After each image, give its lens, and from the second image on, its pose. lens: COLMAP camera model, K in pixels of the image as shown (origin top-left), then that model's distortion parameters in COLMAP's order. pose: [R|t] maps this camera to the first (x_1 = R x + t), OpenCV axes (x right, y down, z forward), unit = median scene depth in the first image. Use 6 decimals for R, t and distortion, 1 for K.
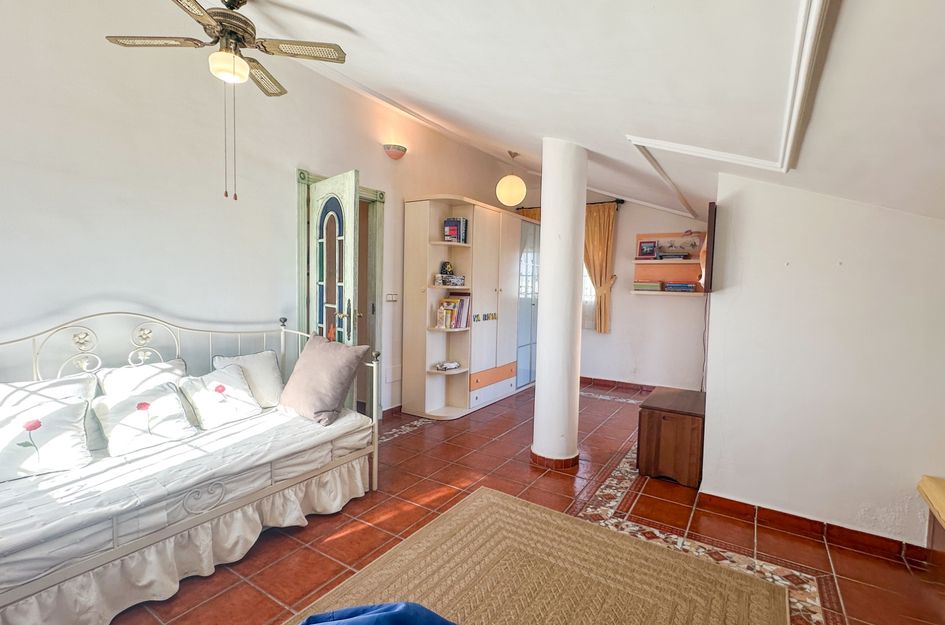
lens RADIAL K [[438.9, 0, 472.5], [0, 438.9, 312.6], [0, 0, 1]] dist [-0.004423, 0.001617]
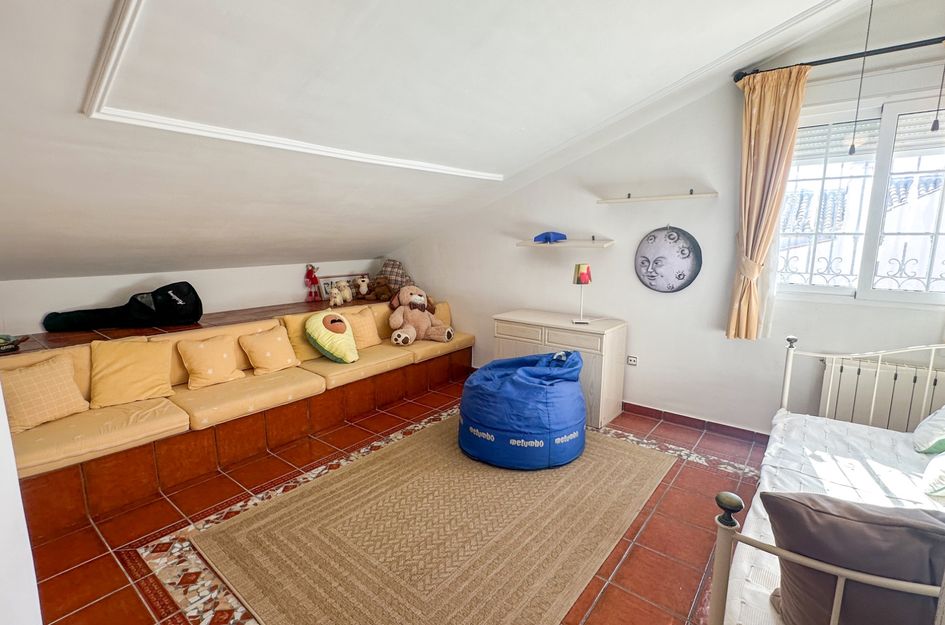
lens RADIAL K [[438.9, 0, 473.2], [0, 438.9, 313.0], [0, 0, 1]] dist [-0.004423, 0.001617]
pose [[-0.995493, -0.039374, 0.086276, -0.040275], [-0.019187, 0.974544, 0.223376, -0.127687], [-0.092875, 0.220714, -0.970907, 1.385001]]
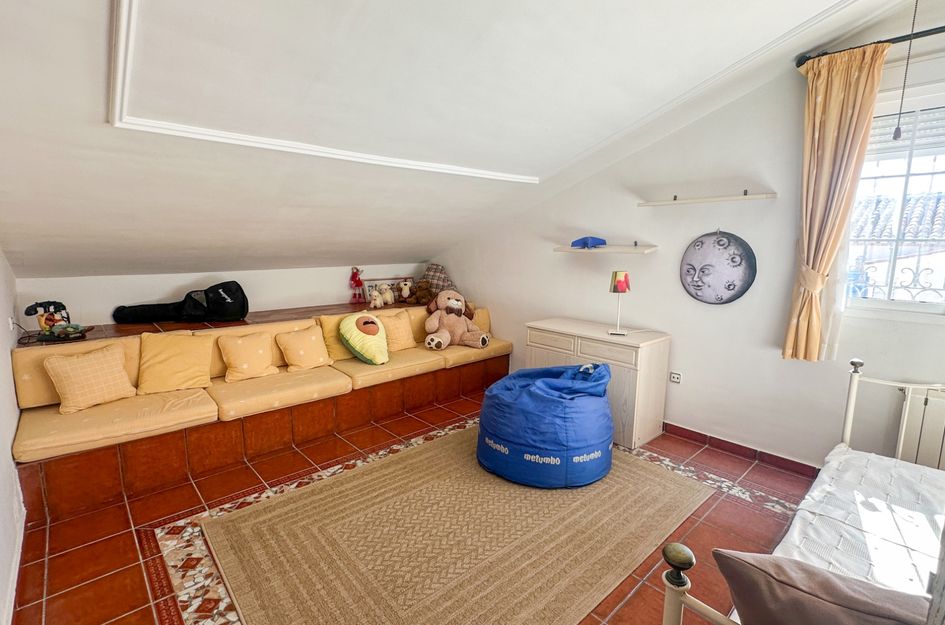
lens RADIAL K [[438.9, 0, 472.5], [0, 438.9, 312.6], [0, 0, 1]] dist [-0.004423, 0.001617]
pose [[-0.968881, -0.069783, 0.237487, -0.147845], [-0.018566, 0.977223, 0.211403, -0.121701], [-0.246830, 0.200415, -0.948108, 1.333859]]
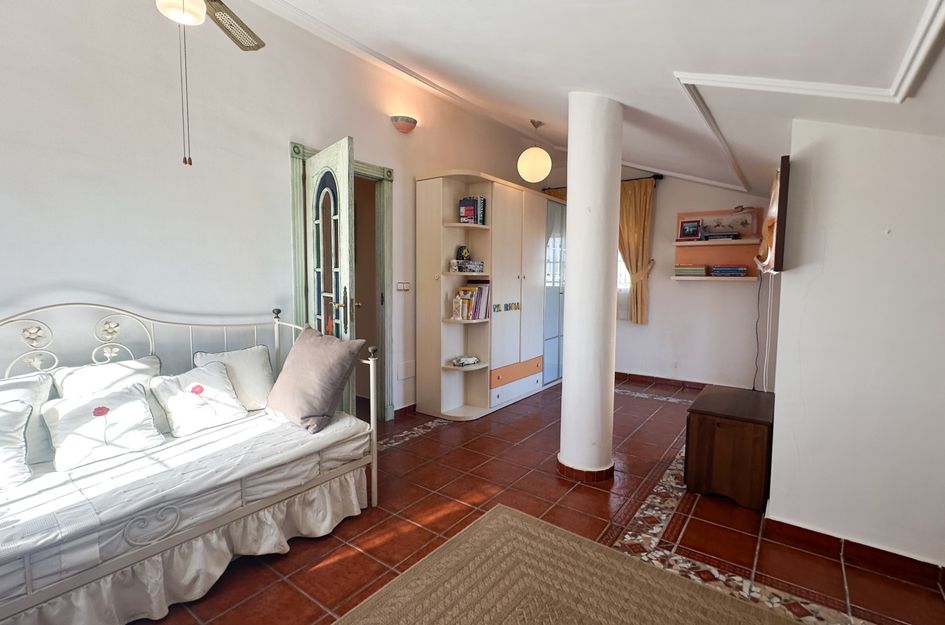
lens RADIAL K [[438.9, 0, 472.5], [0, 438.9, 311.6], [0, 0, 1]] dist [-0.004423, 0.001617]
pose [[0.997587, -0.008938, -0.068843, 0.035357], [0.009963, 0.999844, 0.014564, 0.009947], [0.068702, -0.015214, 0.997521, 0.163469]]
